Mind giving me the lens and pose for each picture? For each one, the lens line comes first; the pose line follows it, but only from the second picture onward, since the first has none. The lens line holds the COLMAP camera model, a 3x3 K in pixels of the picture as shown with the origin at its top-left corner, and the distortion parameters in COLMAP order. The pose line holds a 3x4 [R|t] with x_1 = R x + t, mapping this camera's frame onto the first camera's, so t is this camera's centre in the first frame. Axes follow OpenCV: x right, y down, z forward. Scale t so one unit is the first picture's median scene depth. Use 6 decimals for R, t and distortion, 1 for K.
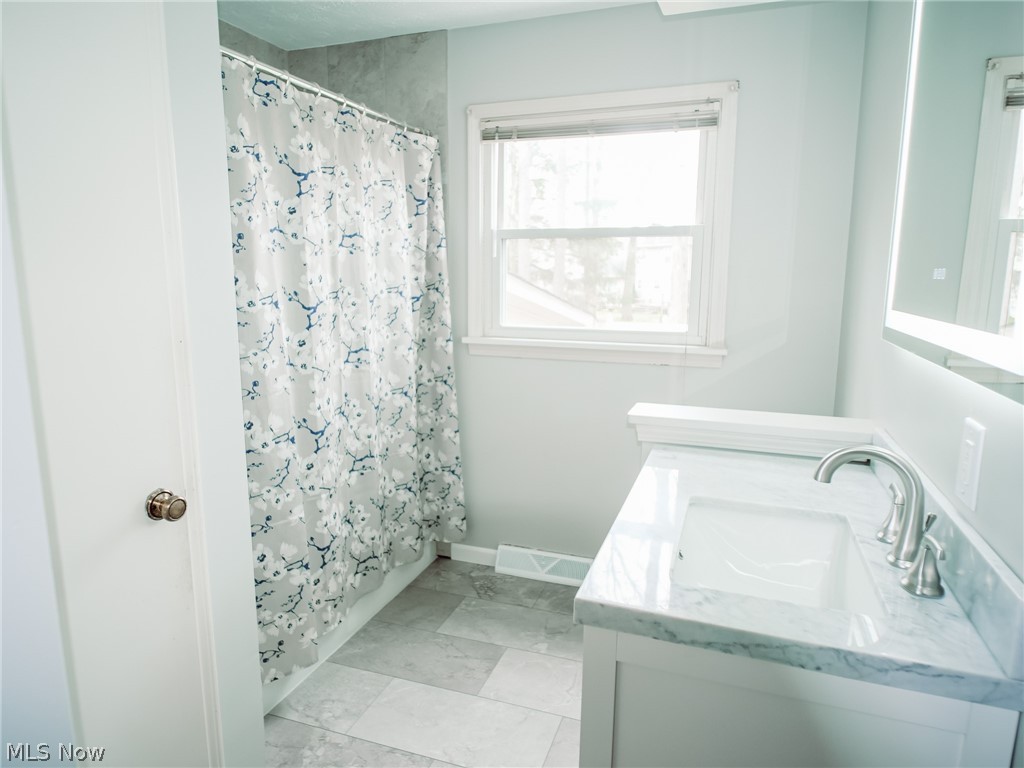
lens RADIAL K [[637.0, 0, 513.8], [0, 637.0, 385.5], [0, 0, 1]] dist [0.001930, -0.008080]
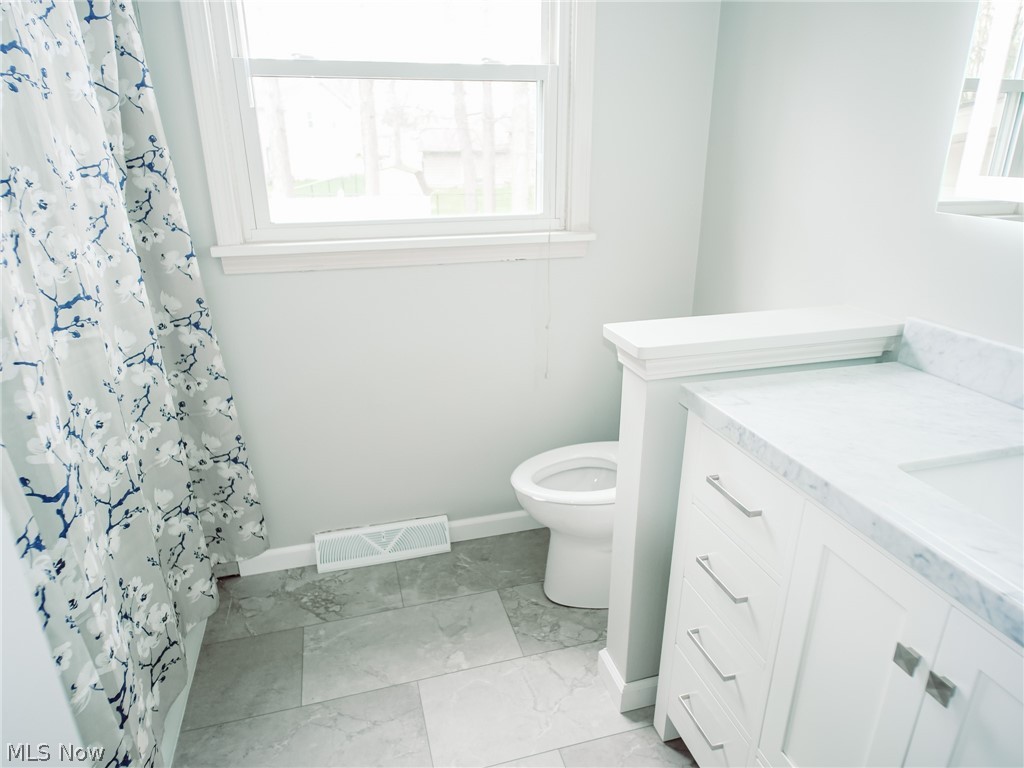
lens RADIAL K [[637.0, 0, 509.9], [0, 637.0, 382.9], [0, 0, 1]] dist [0.001930, -0.008080]
pose [[0.818747, -0.212411, 0.533418, -0.214996], [0.107498, 0.969332, 0.220996, -0.058910], [-0.564001, -0.123598, 0.816472, 0.355071]]
